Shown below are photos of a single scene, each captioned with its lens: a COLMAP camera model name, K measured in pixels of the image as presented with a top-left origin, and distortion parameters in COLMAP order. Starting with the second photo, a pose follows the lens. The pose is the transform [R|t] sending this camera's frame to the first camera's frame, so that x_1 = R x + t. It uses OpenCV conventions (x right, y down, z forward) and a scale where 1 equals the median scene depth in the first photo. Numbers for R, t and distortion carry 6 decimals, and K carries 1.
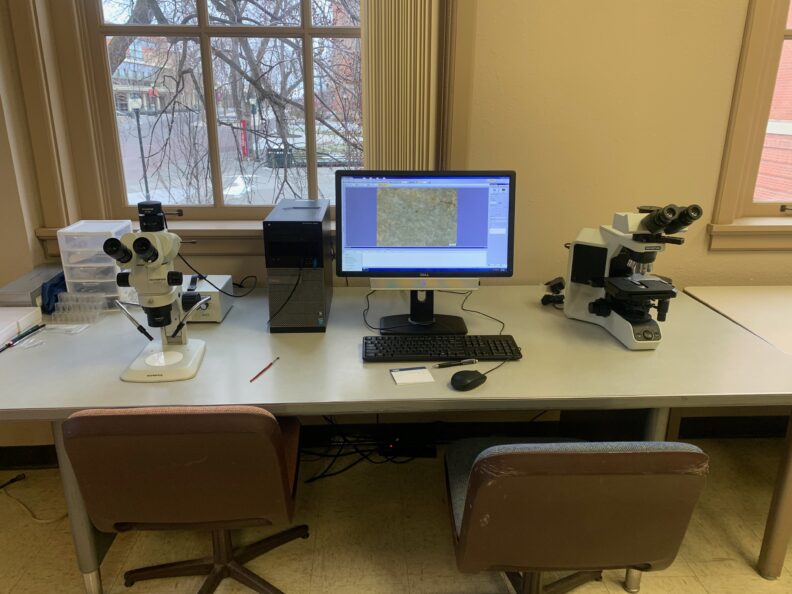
lens RADIAL K [[608.6, 0, 396.0], [0, 608.6, 297.0], [0, 0, 1]] dist [0.007274, 0.003136]
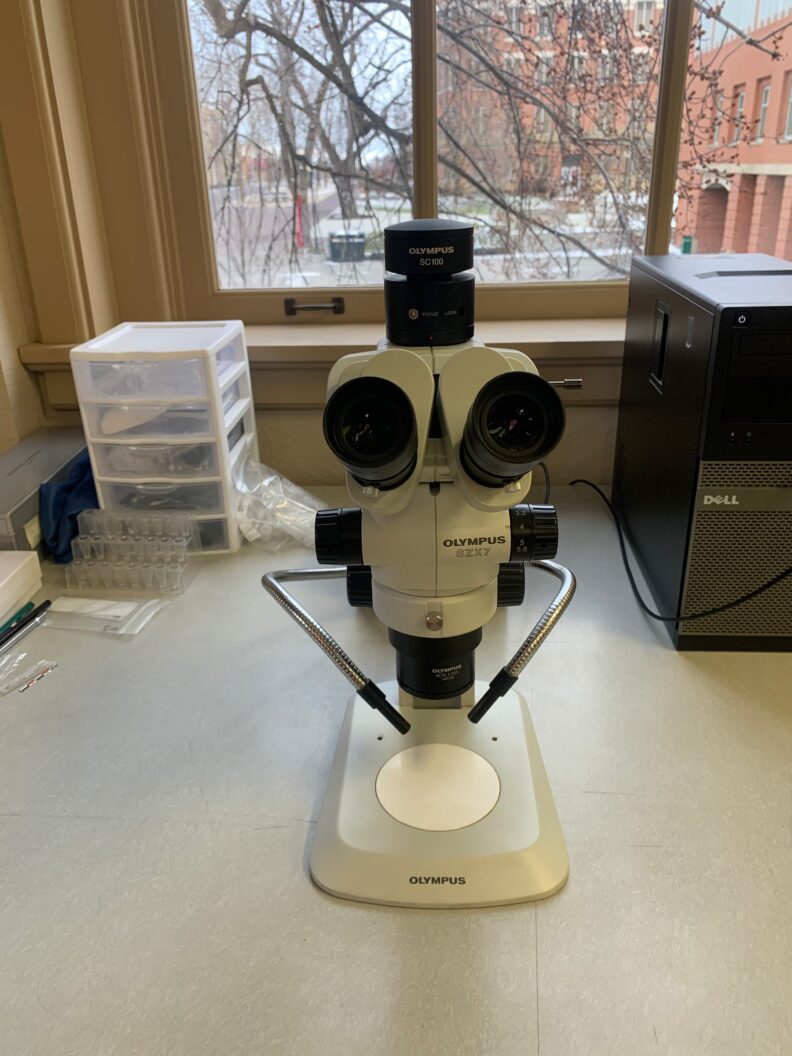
lens RADIAL K [[811.5, 0, 396.0], [0, 811.5, 528.0], [0, 0, 1]] dist [0.007274, 0.003136]
pose [[0.992697, 0.018143, -0.119262, -0.288767], [-0.005232, 0.994171, 0.107690, -0.053052], [0.120521, -0.106279, 0.987005, 0.508571]]
